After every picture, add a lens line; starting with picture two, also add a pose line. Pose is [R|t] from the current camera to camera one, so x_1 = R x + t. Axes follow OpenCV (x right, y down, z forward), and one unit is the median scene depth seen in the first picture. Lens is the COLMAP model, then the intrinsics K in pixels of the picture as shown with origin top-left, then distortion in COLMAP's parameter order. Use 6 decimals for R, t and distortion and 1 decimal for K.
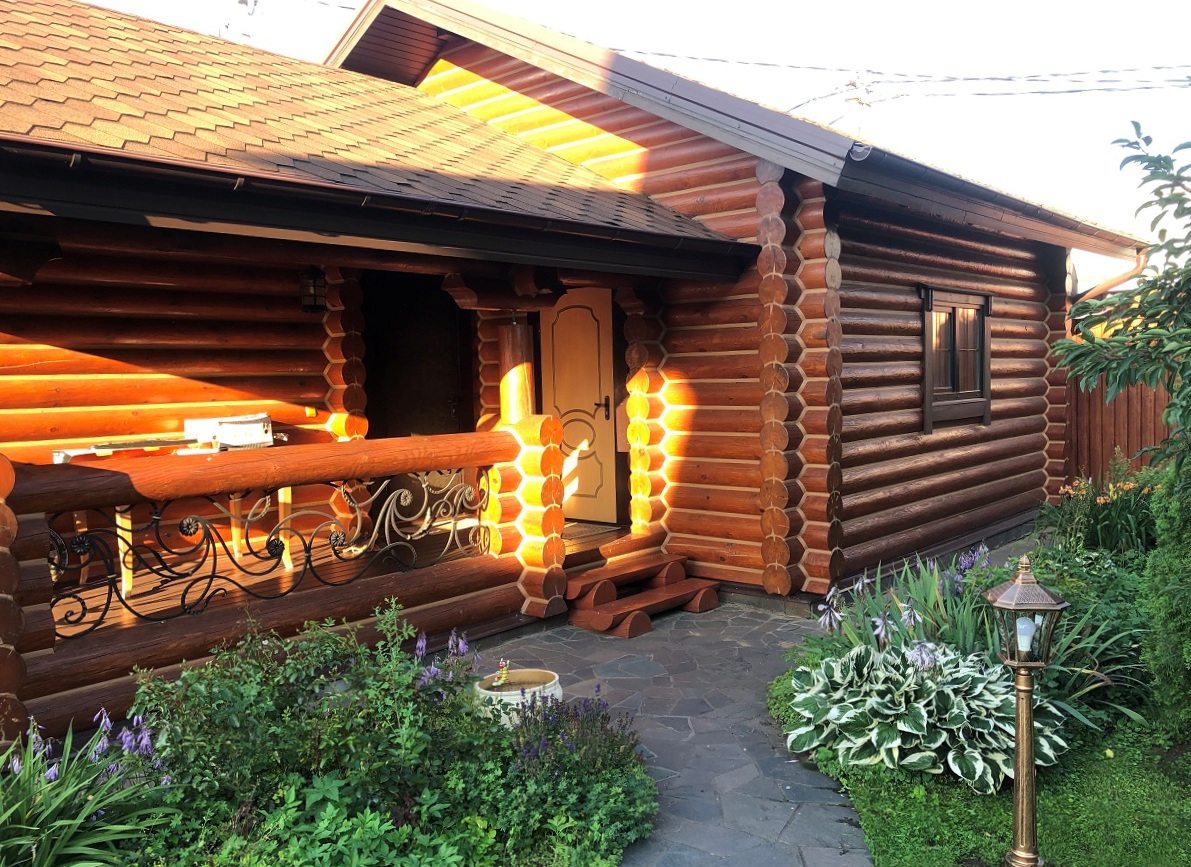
lens RADIAL K [[996.4, 0, 598.4], [0, 996.4, 426.2], [0, 0, 1]] dist [0.046642, -0.021472]
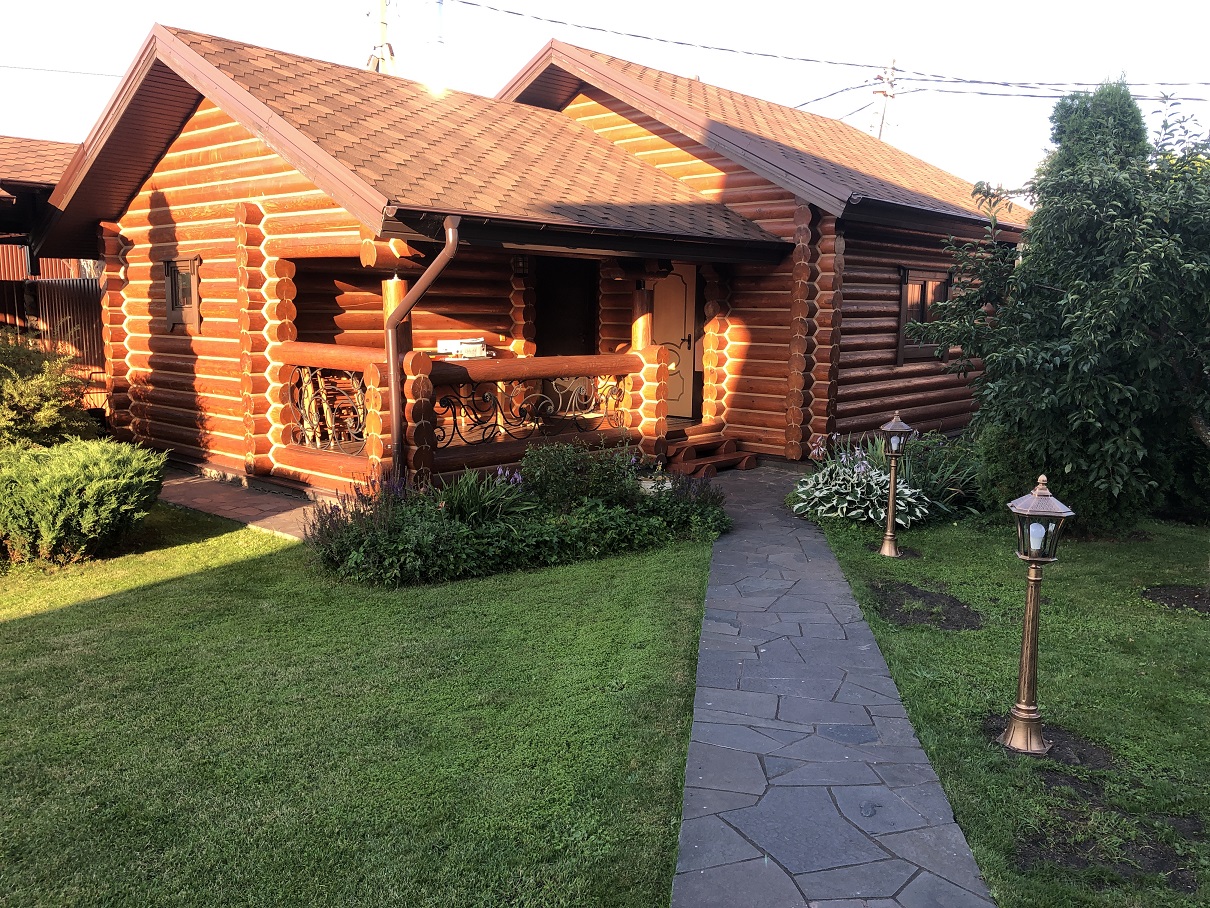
lens RADIAL K [[989.9, 0, 603.6], [0, 989.9, 467.7], [0, 0, 1]] dist [0.048107, -0.053041]
pose [[0.999192, 0.036471, -0.016872, -0.103555], [-0.034427, 0.993478, 0.108702, 0.014480], [0.020726, -0.108033, 0.993931, -0.622272]]
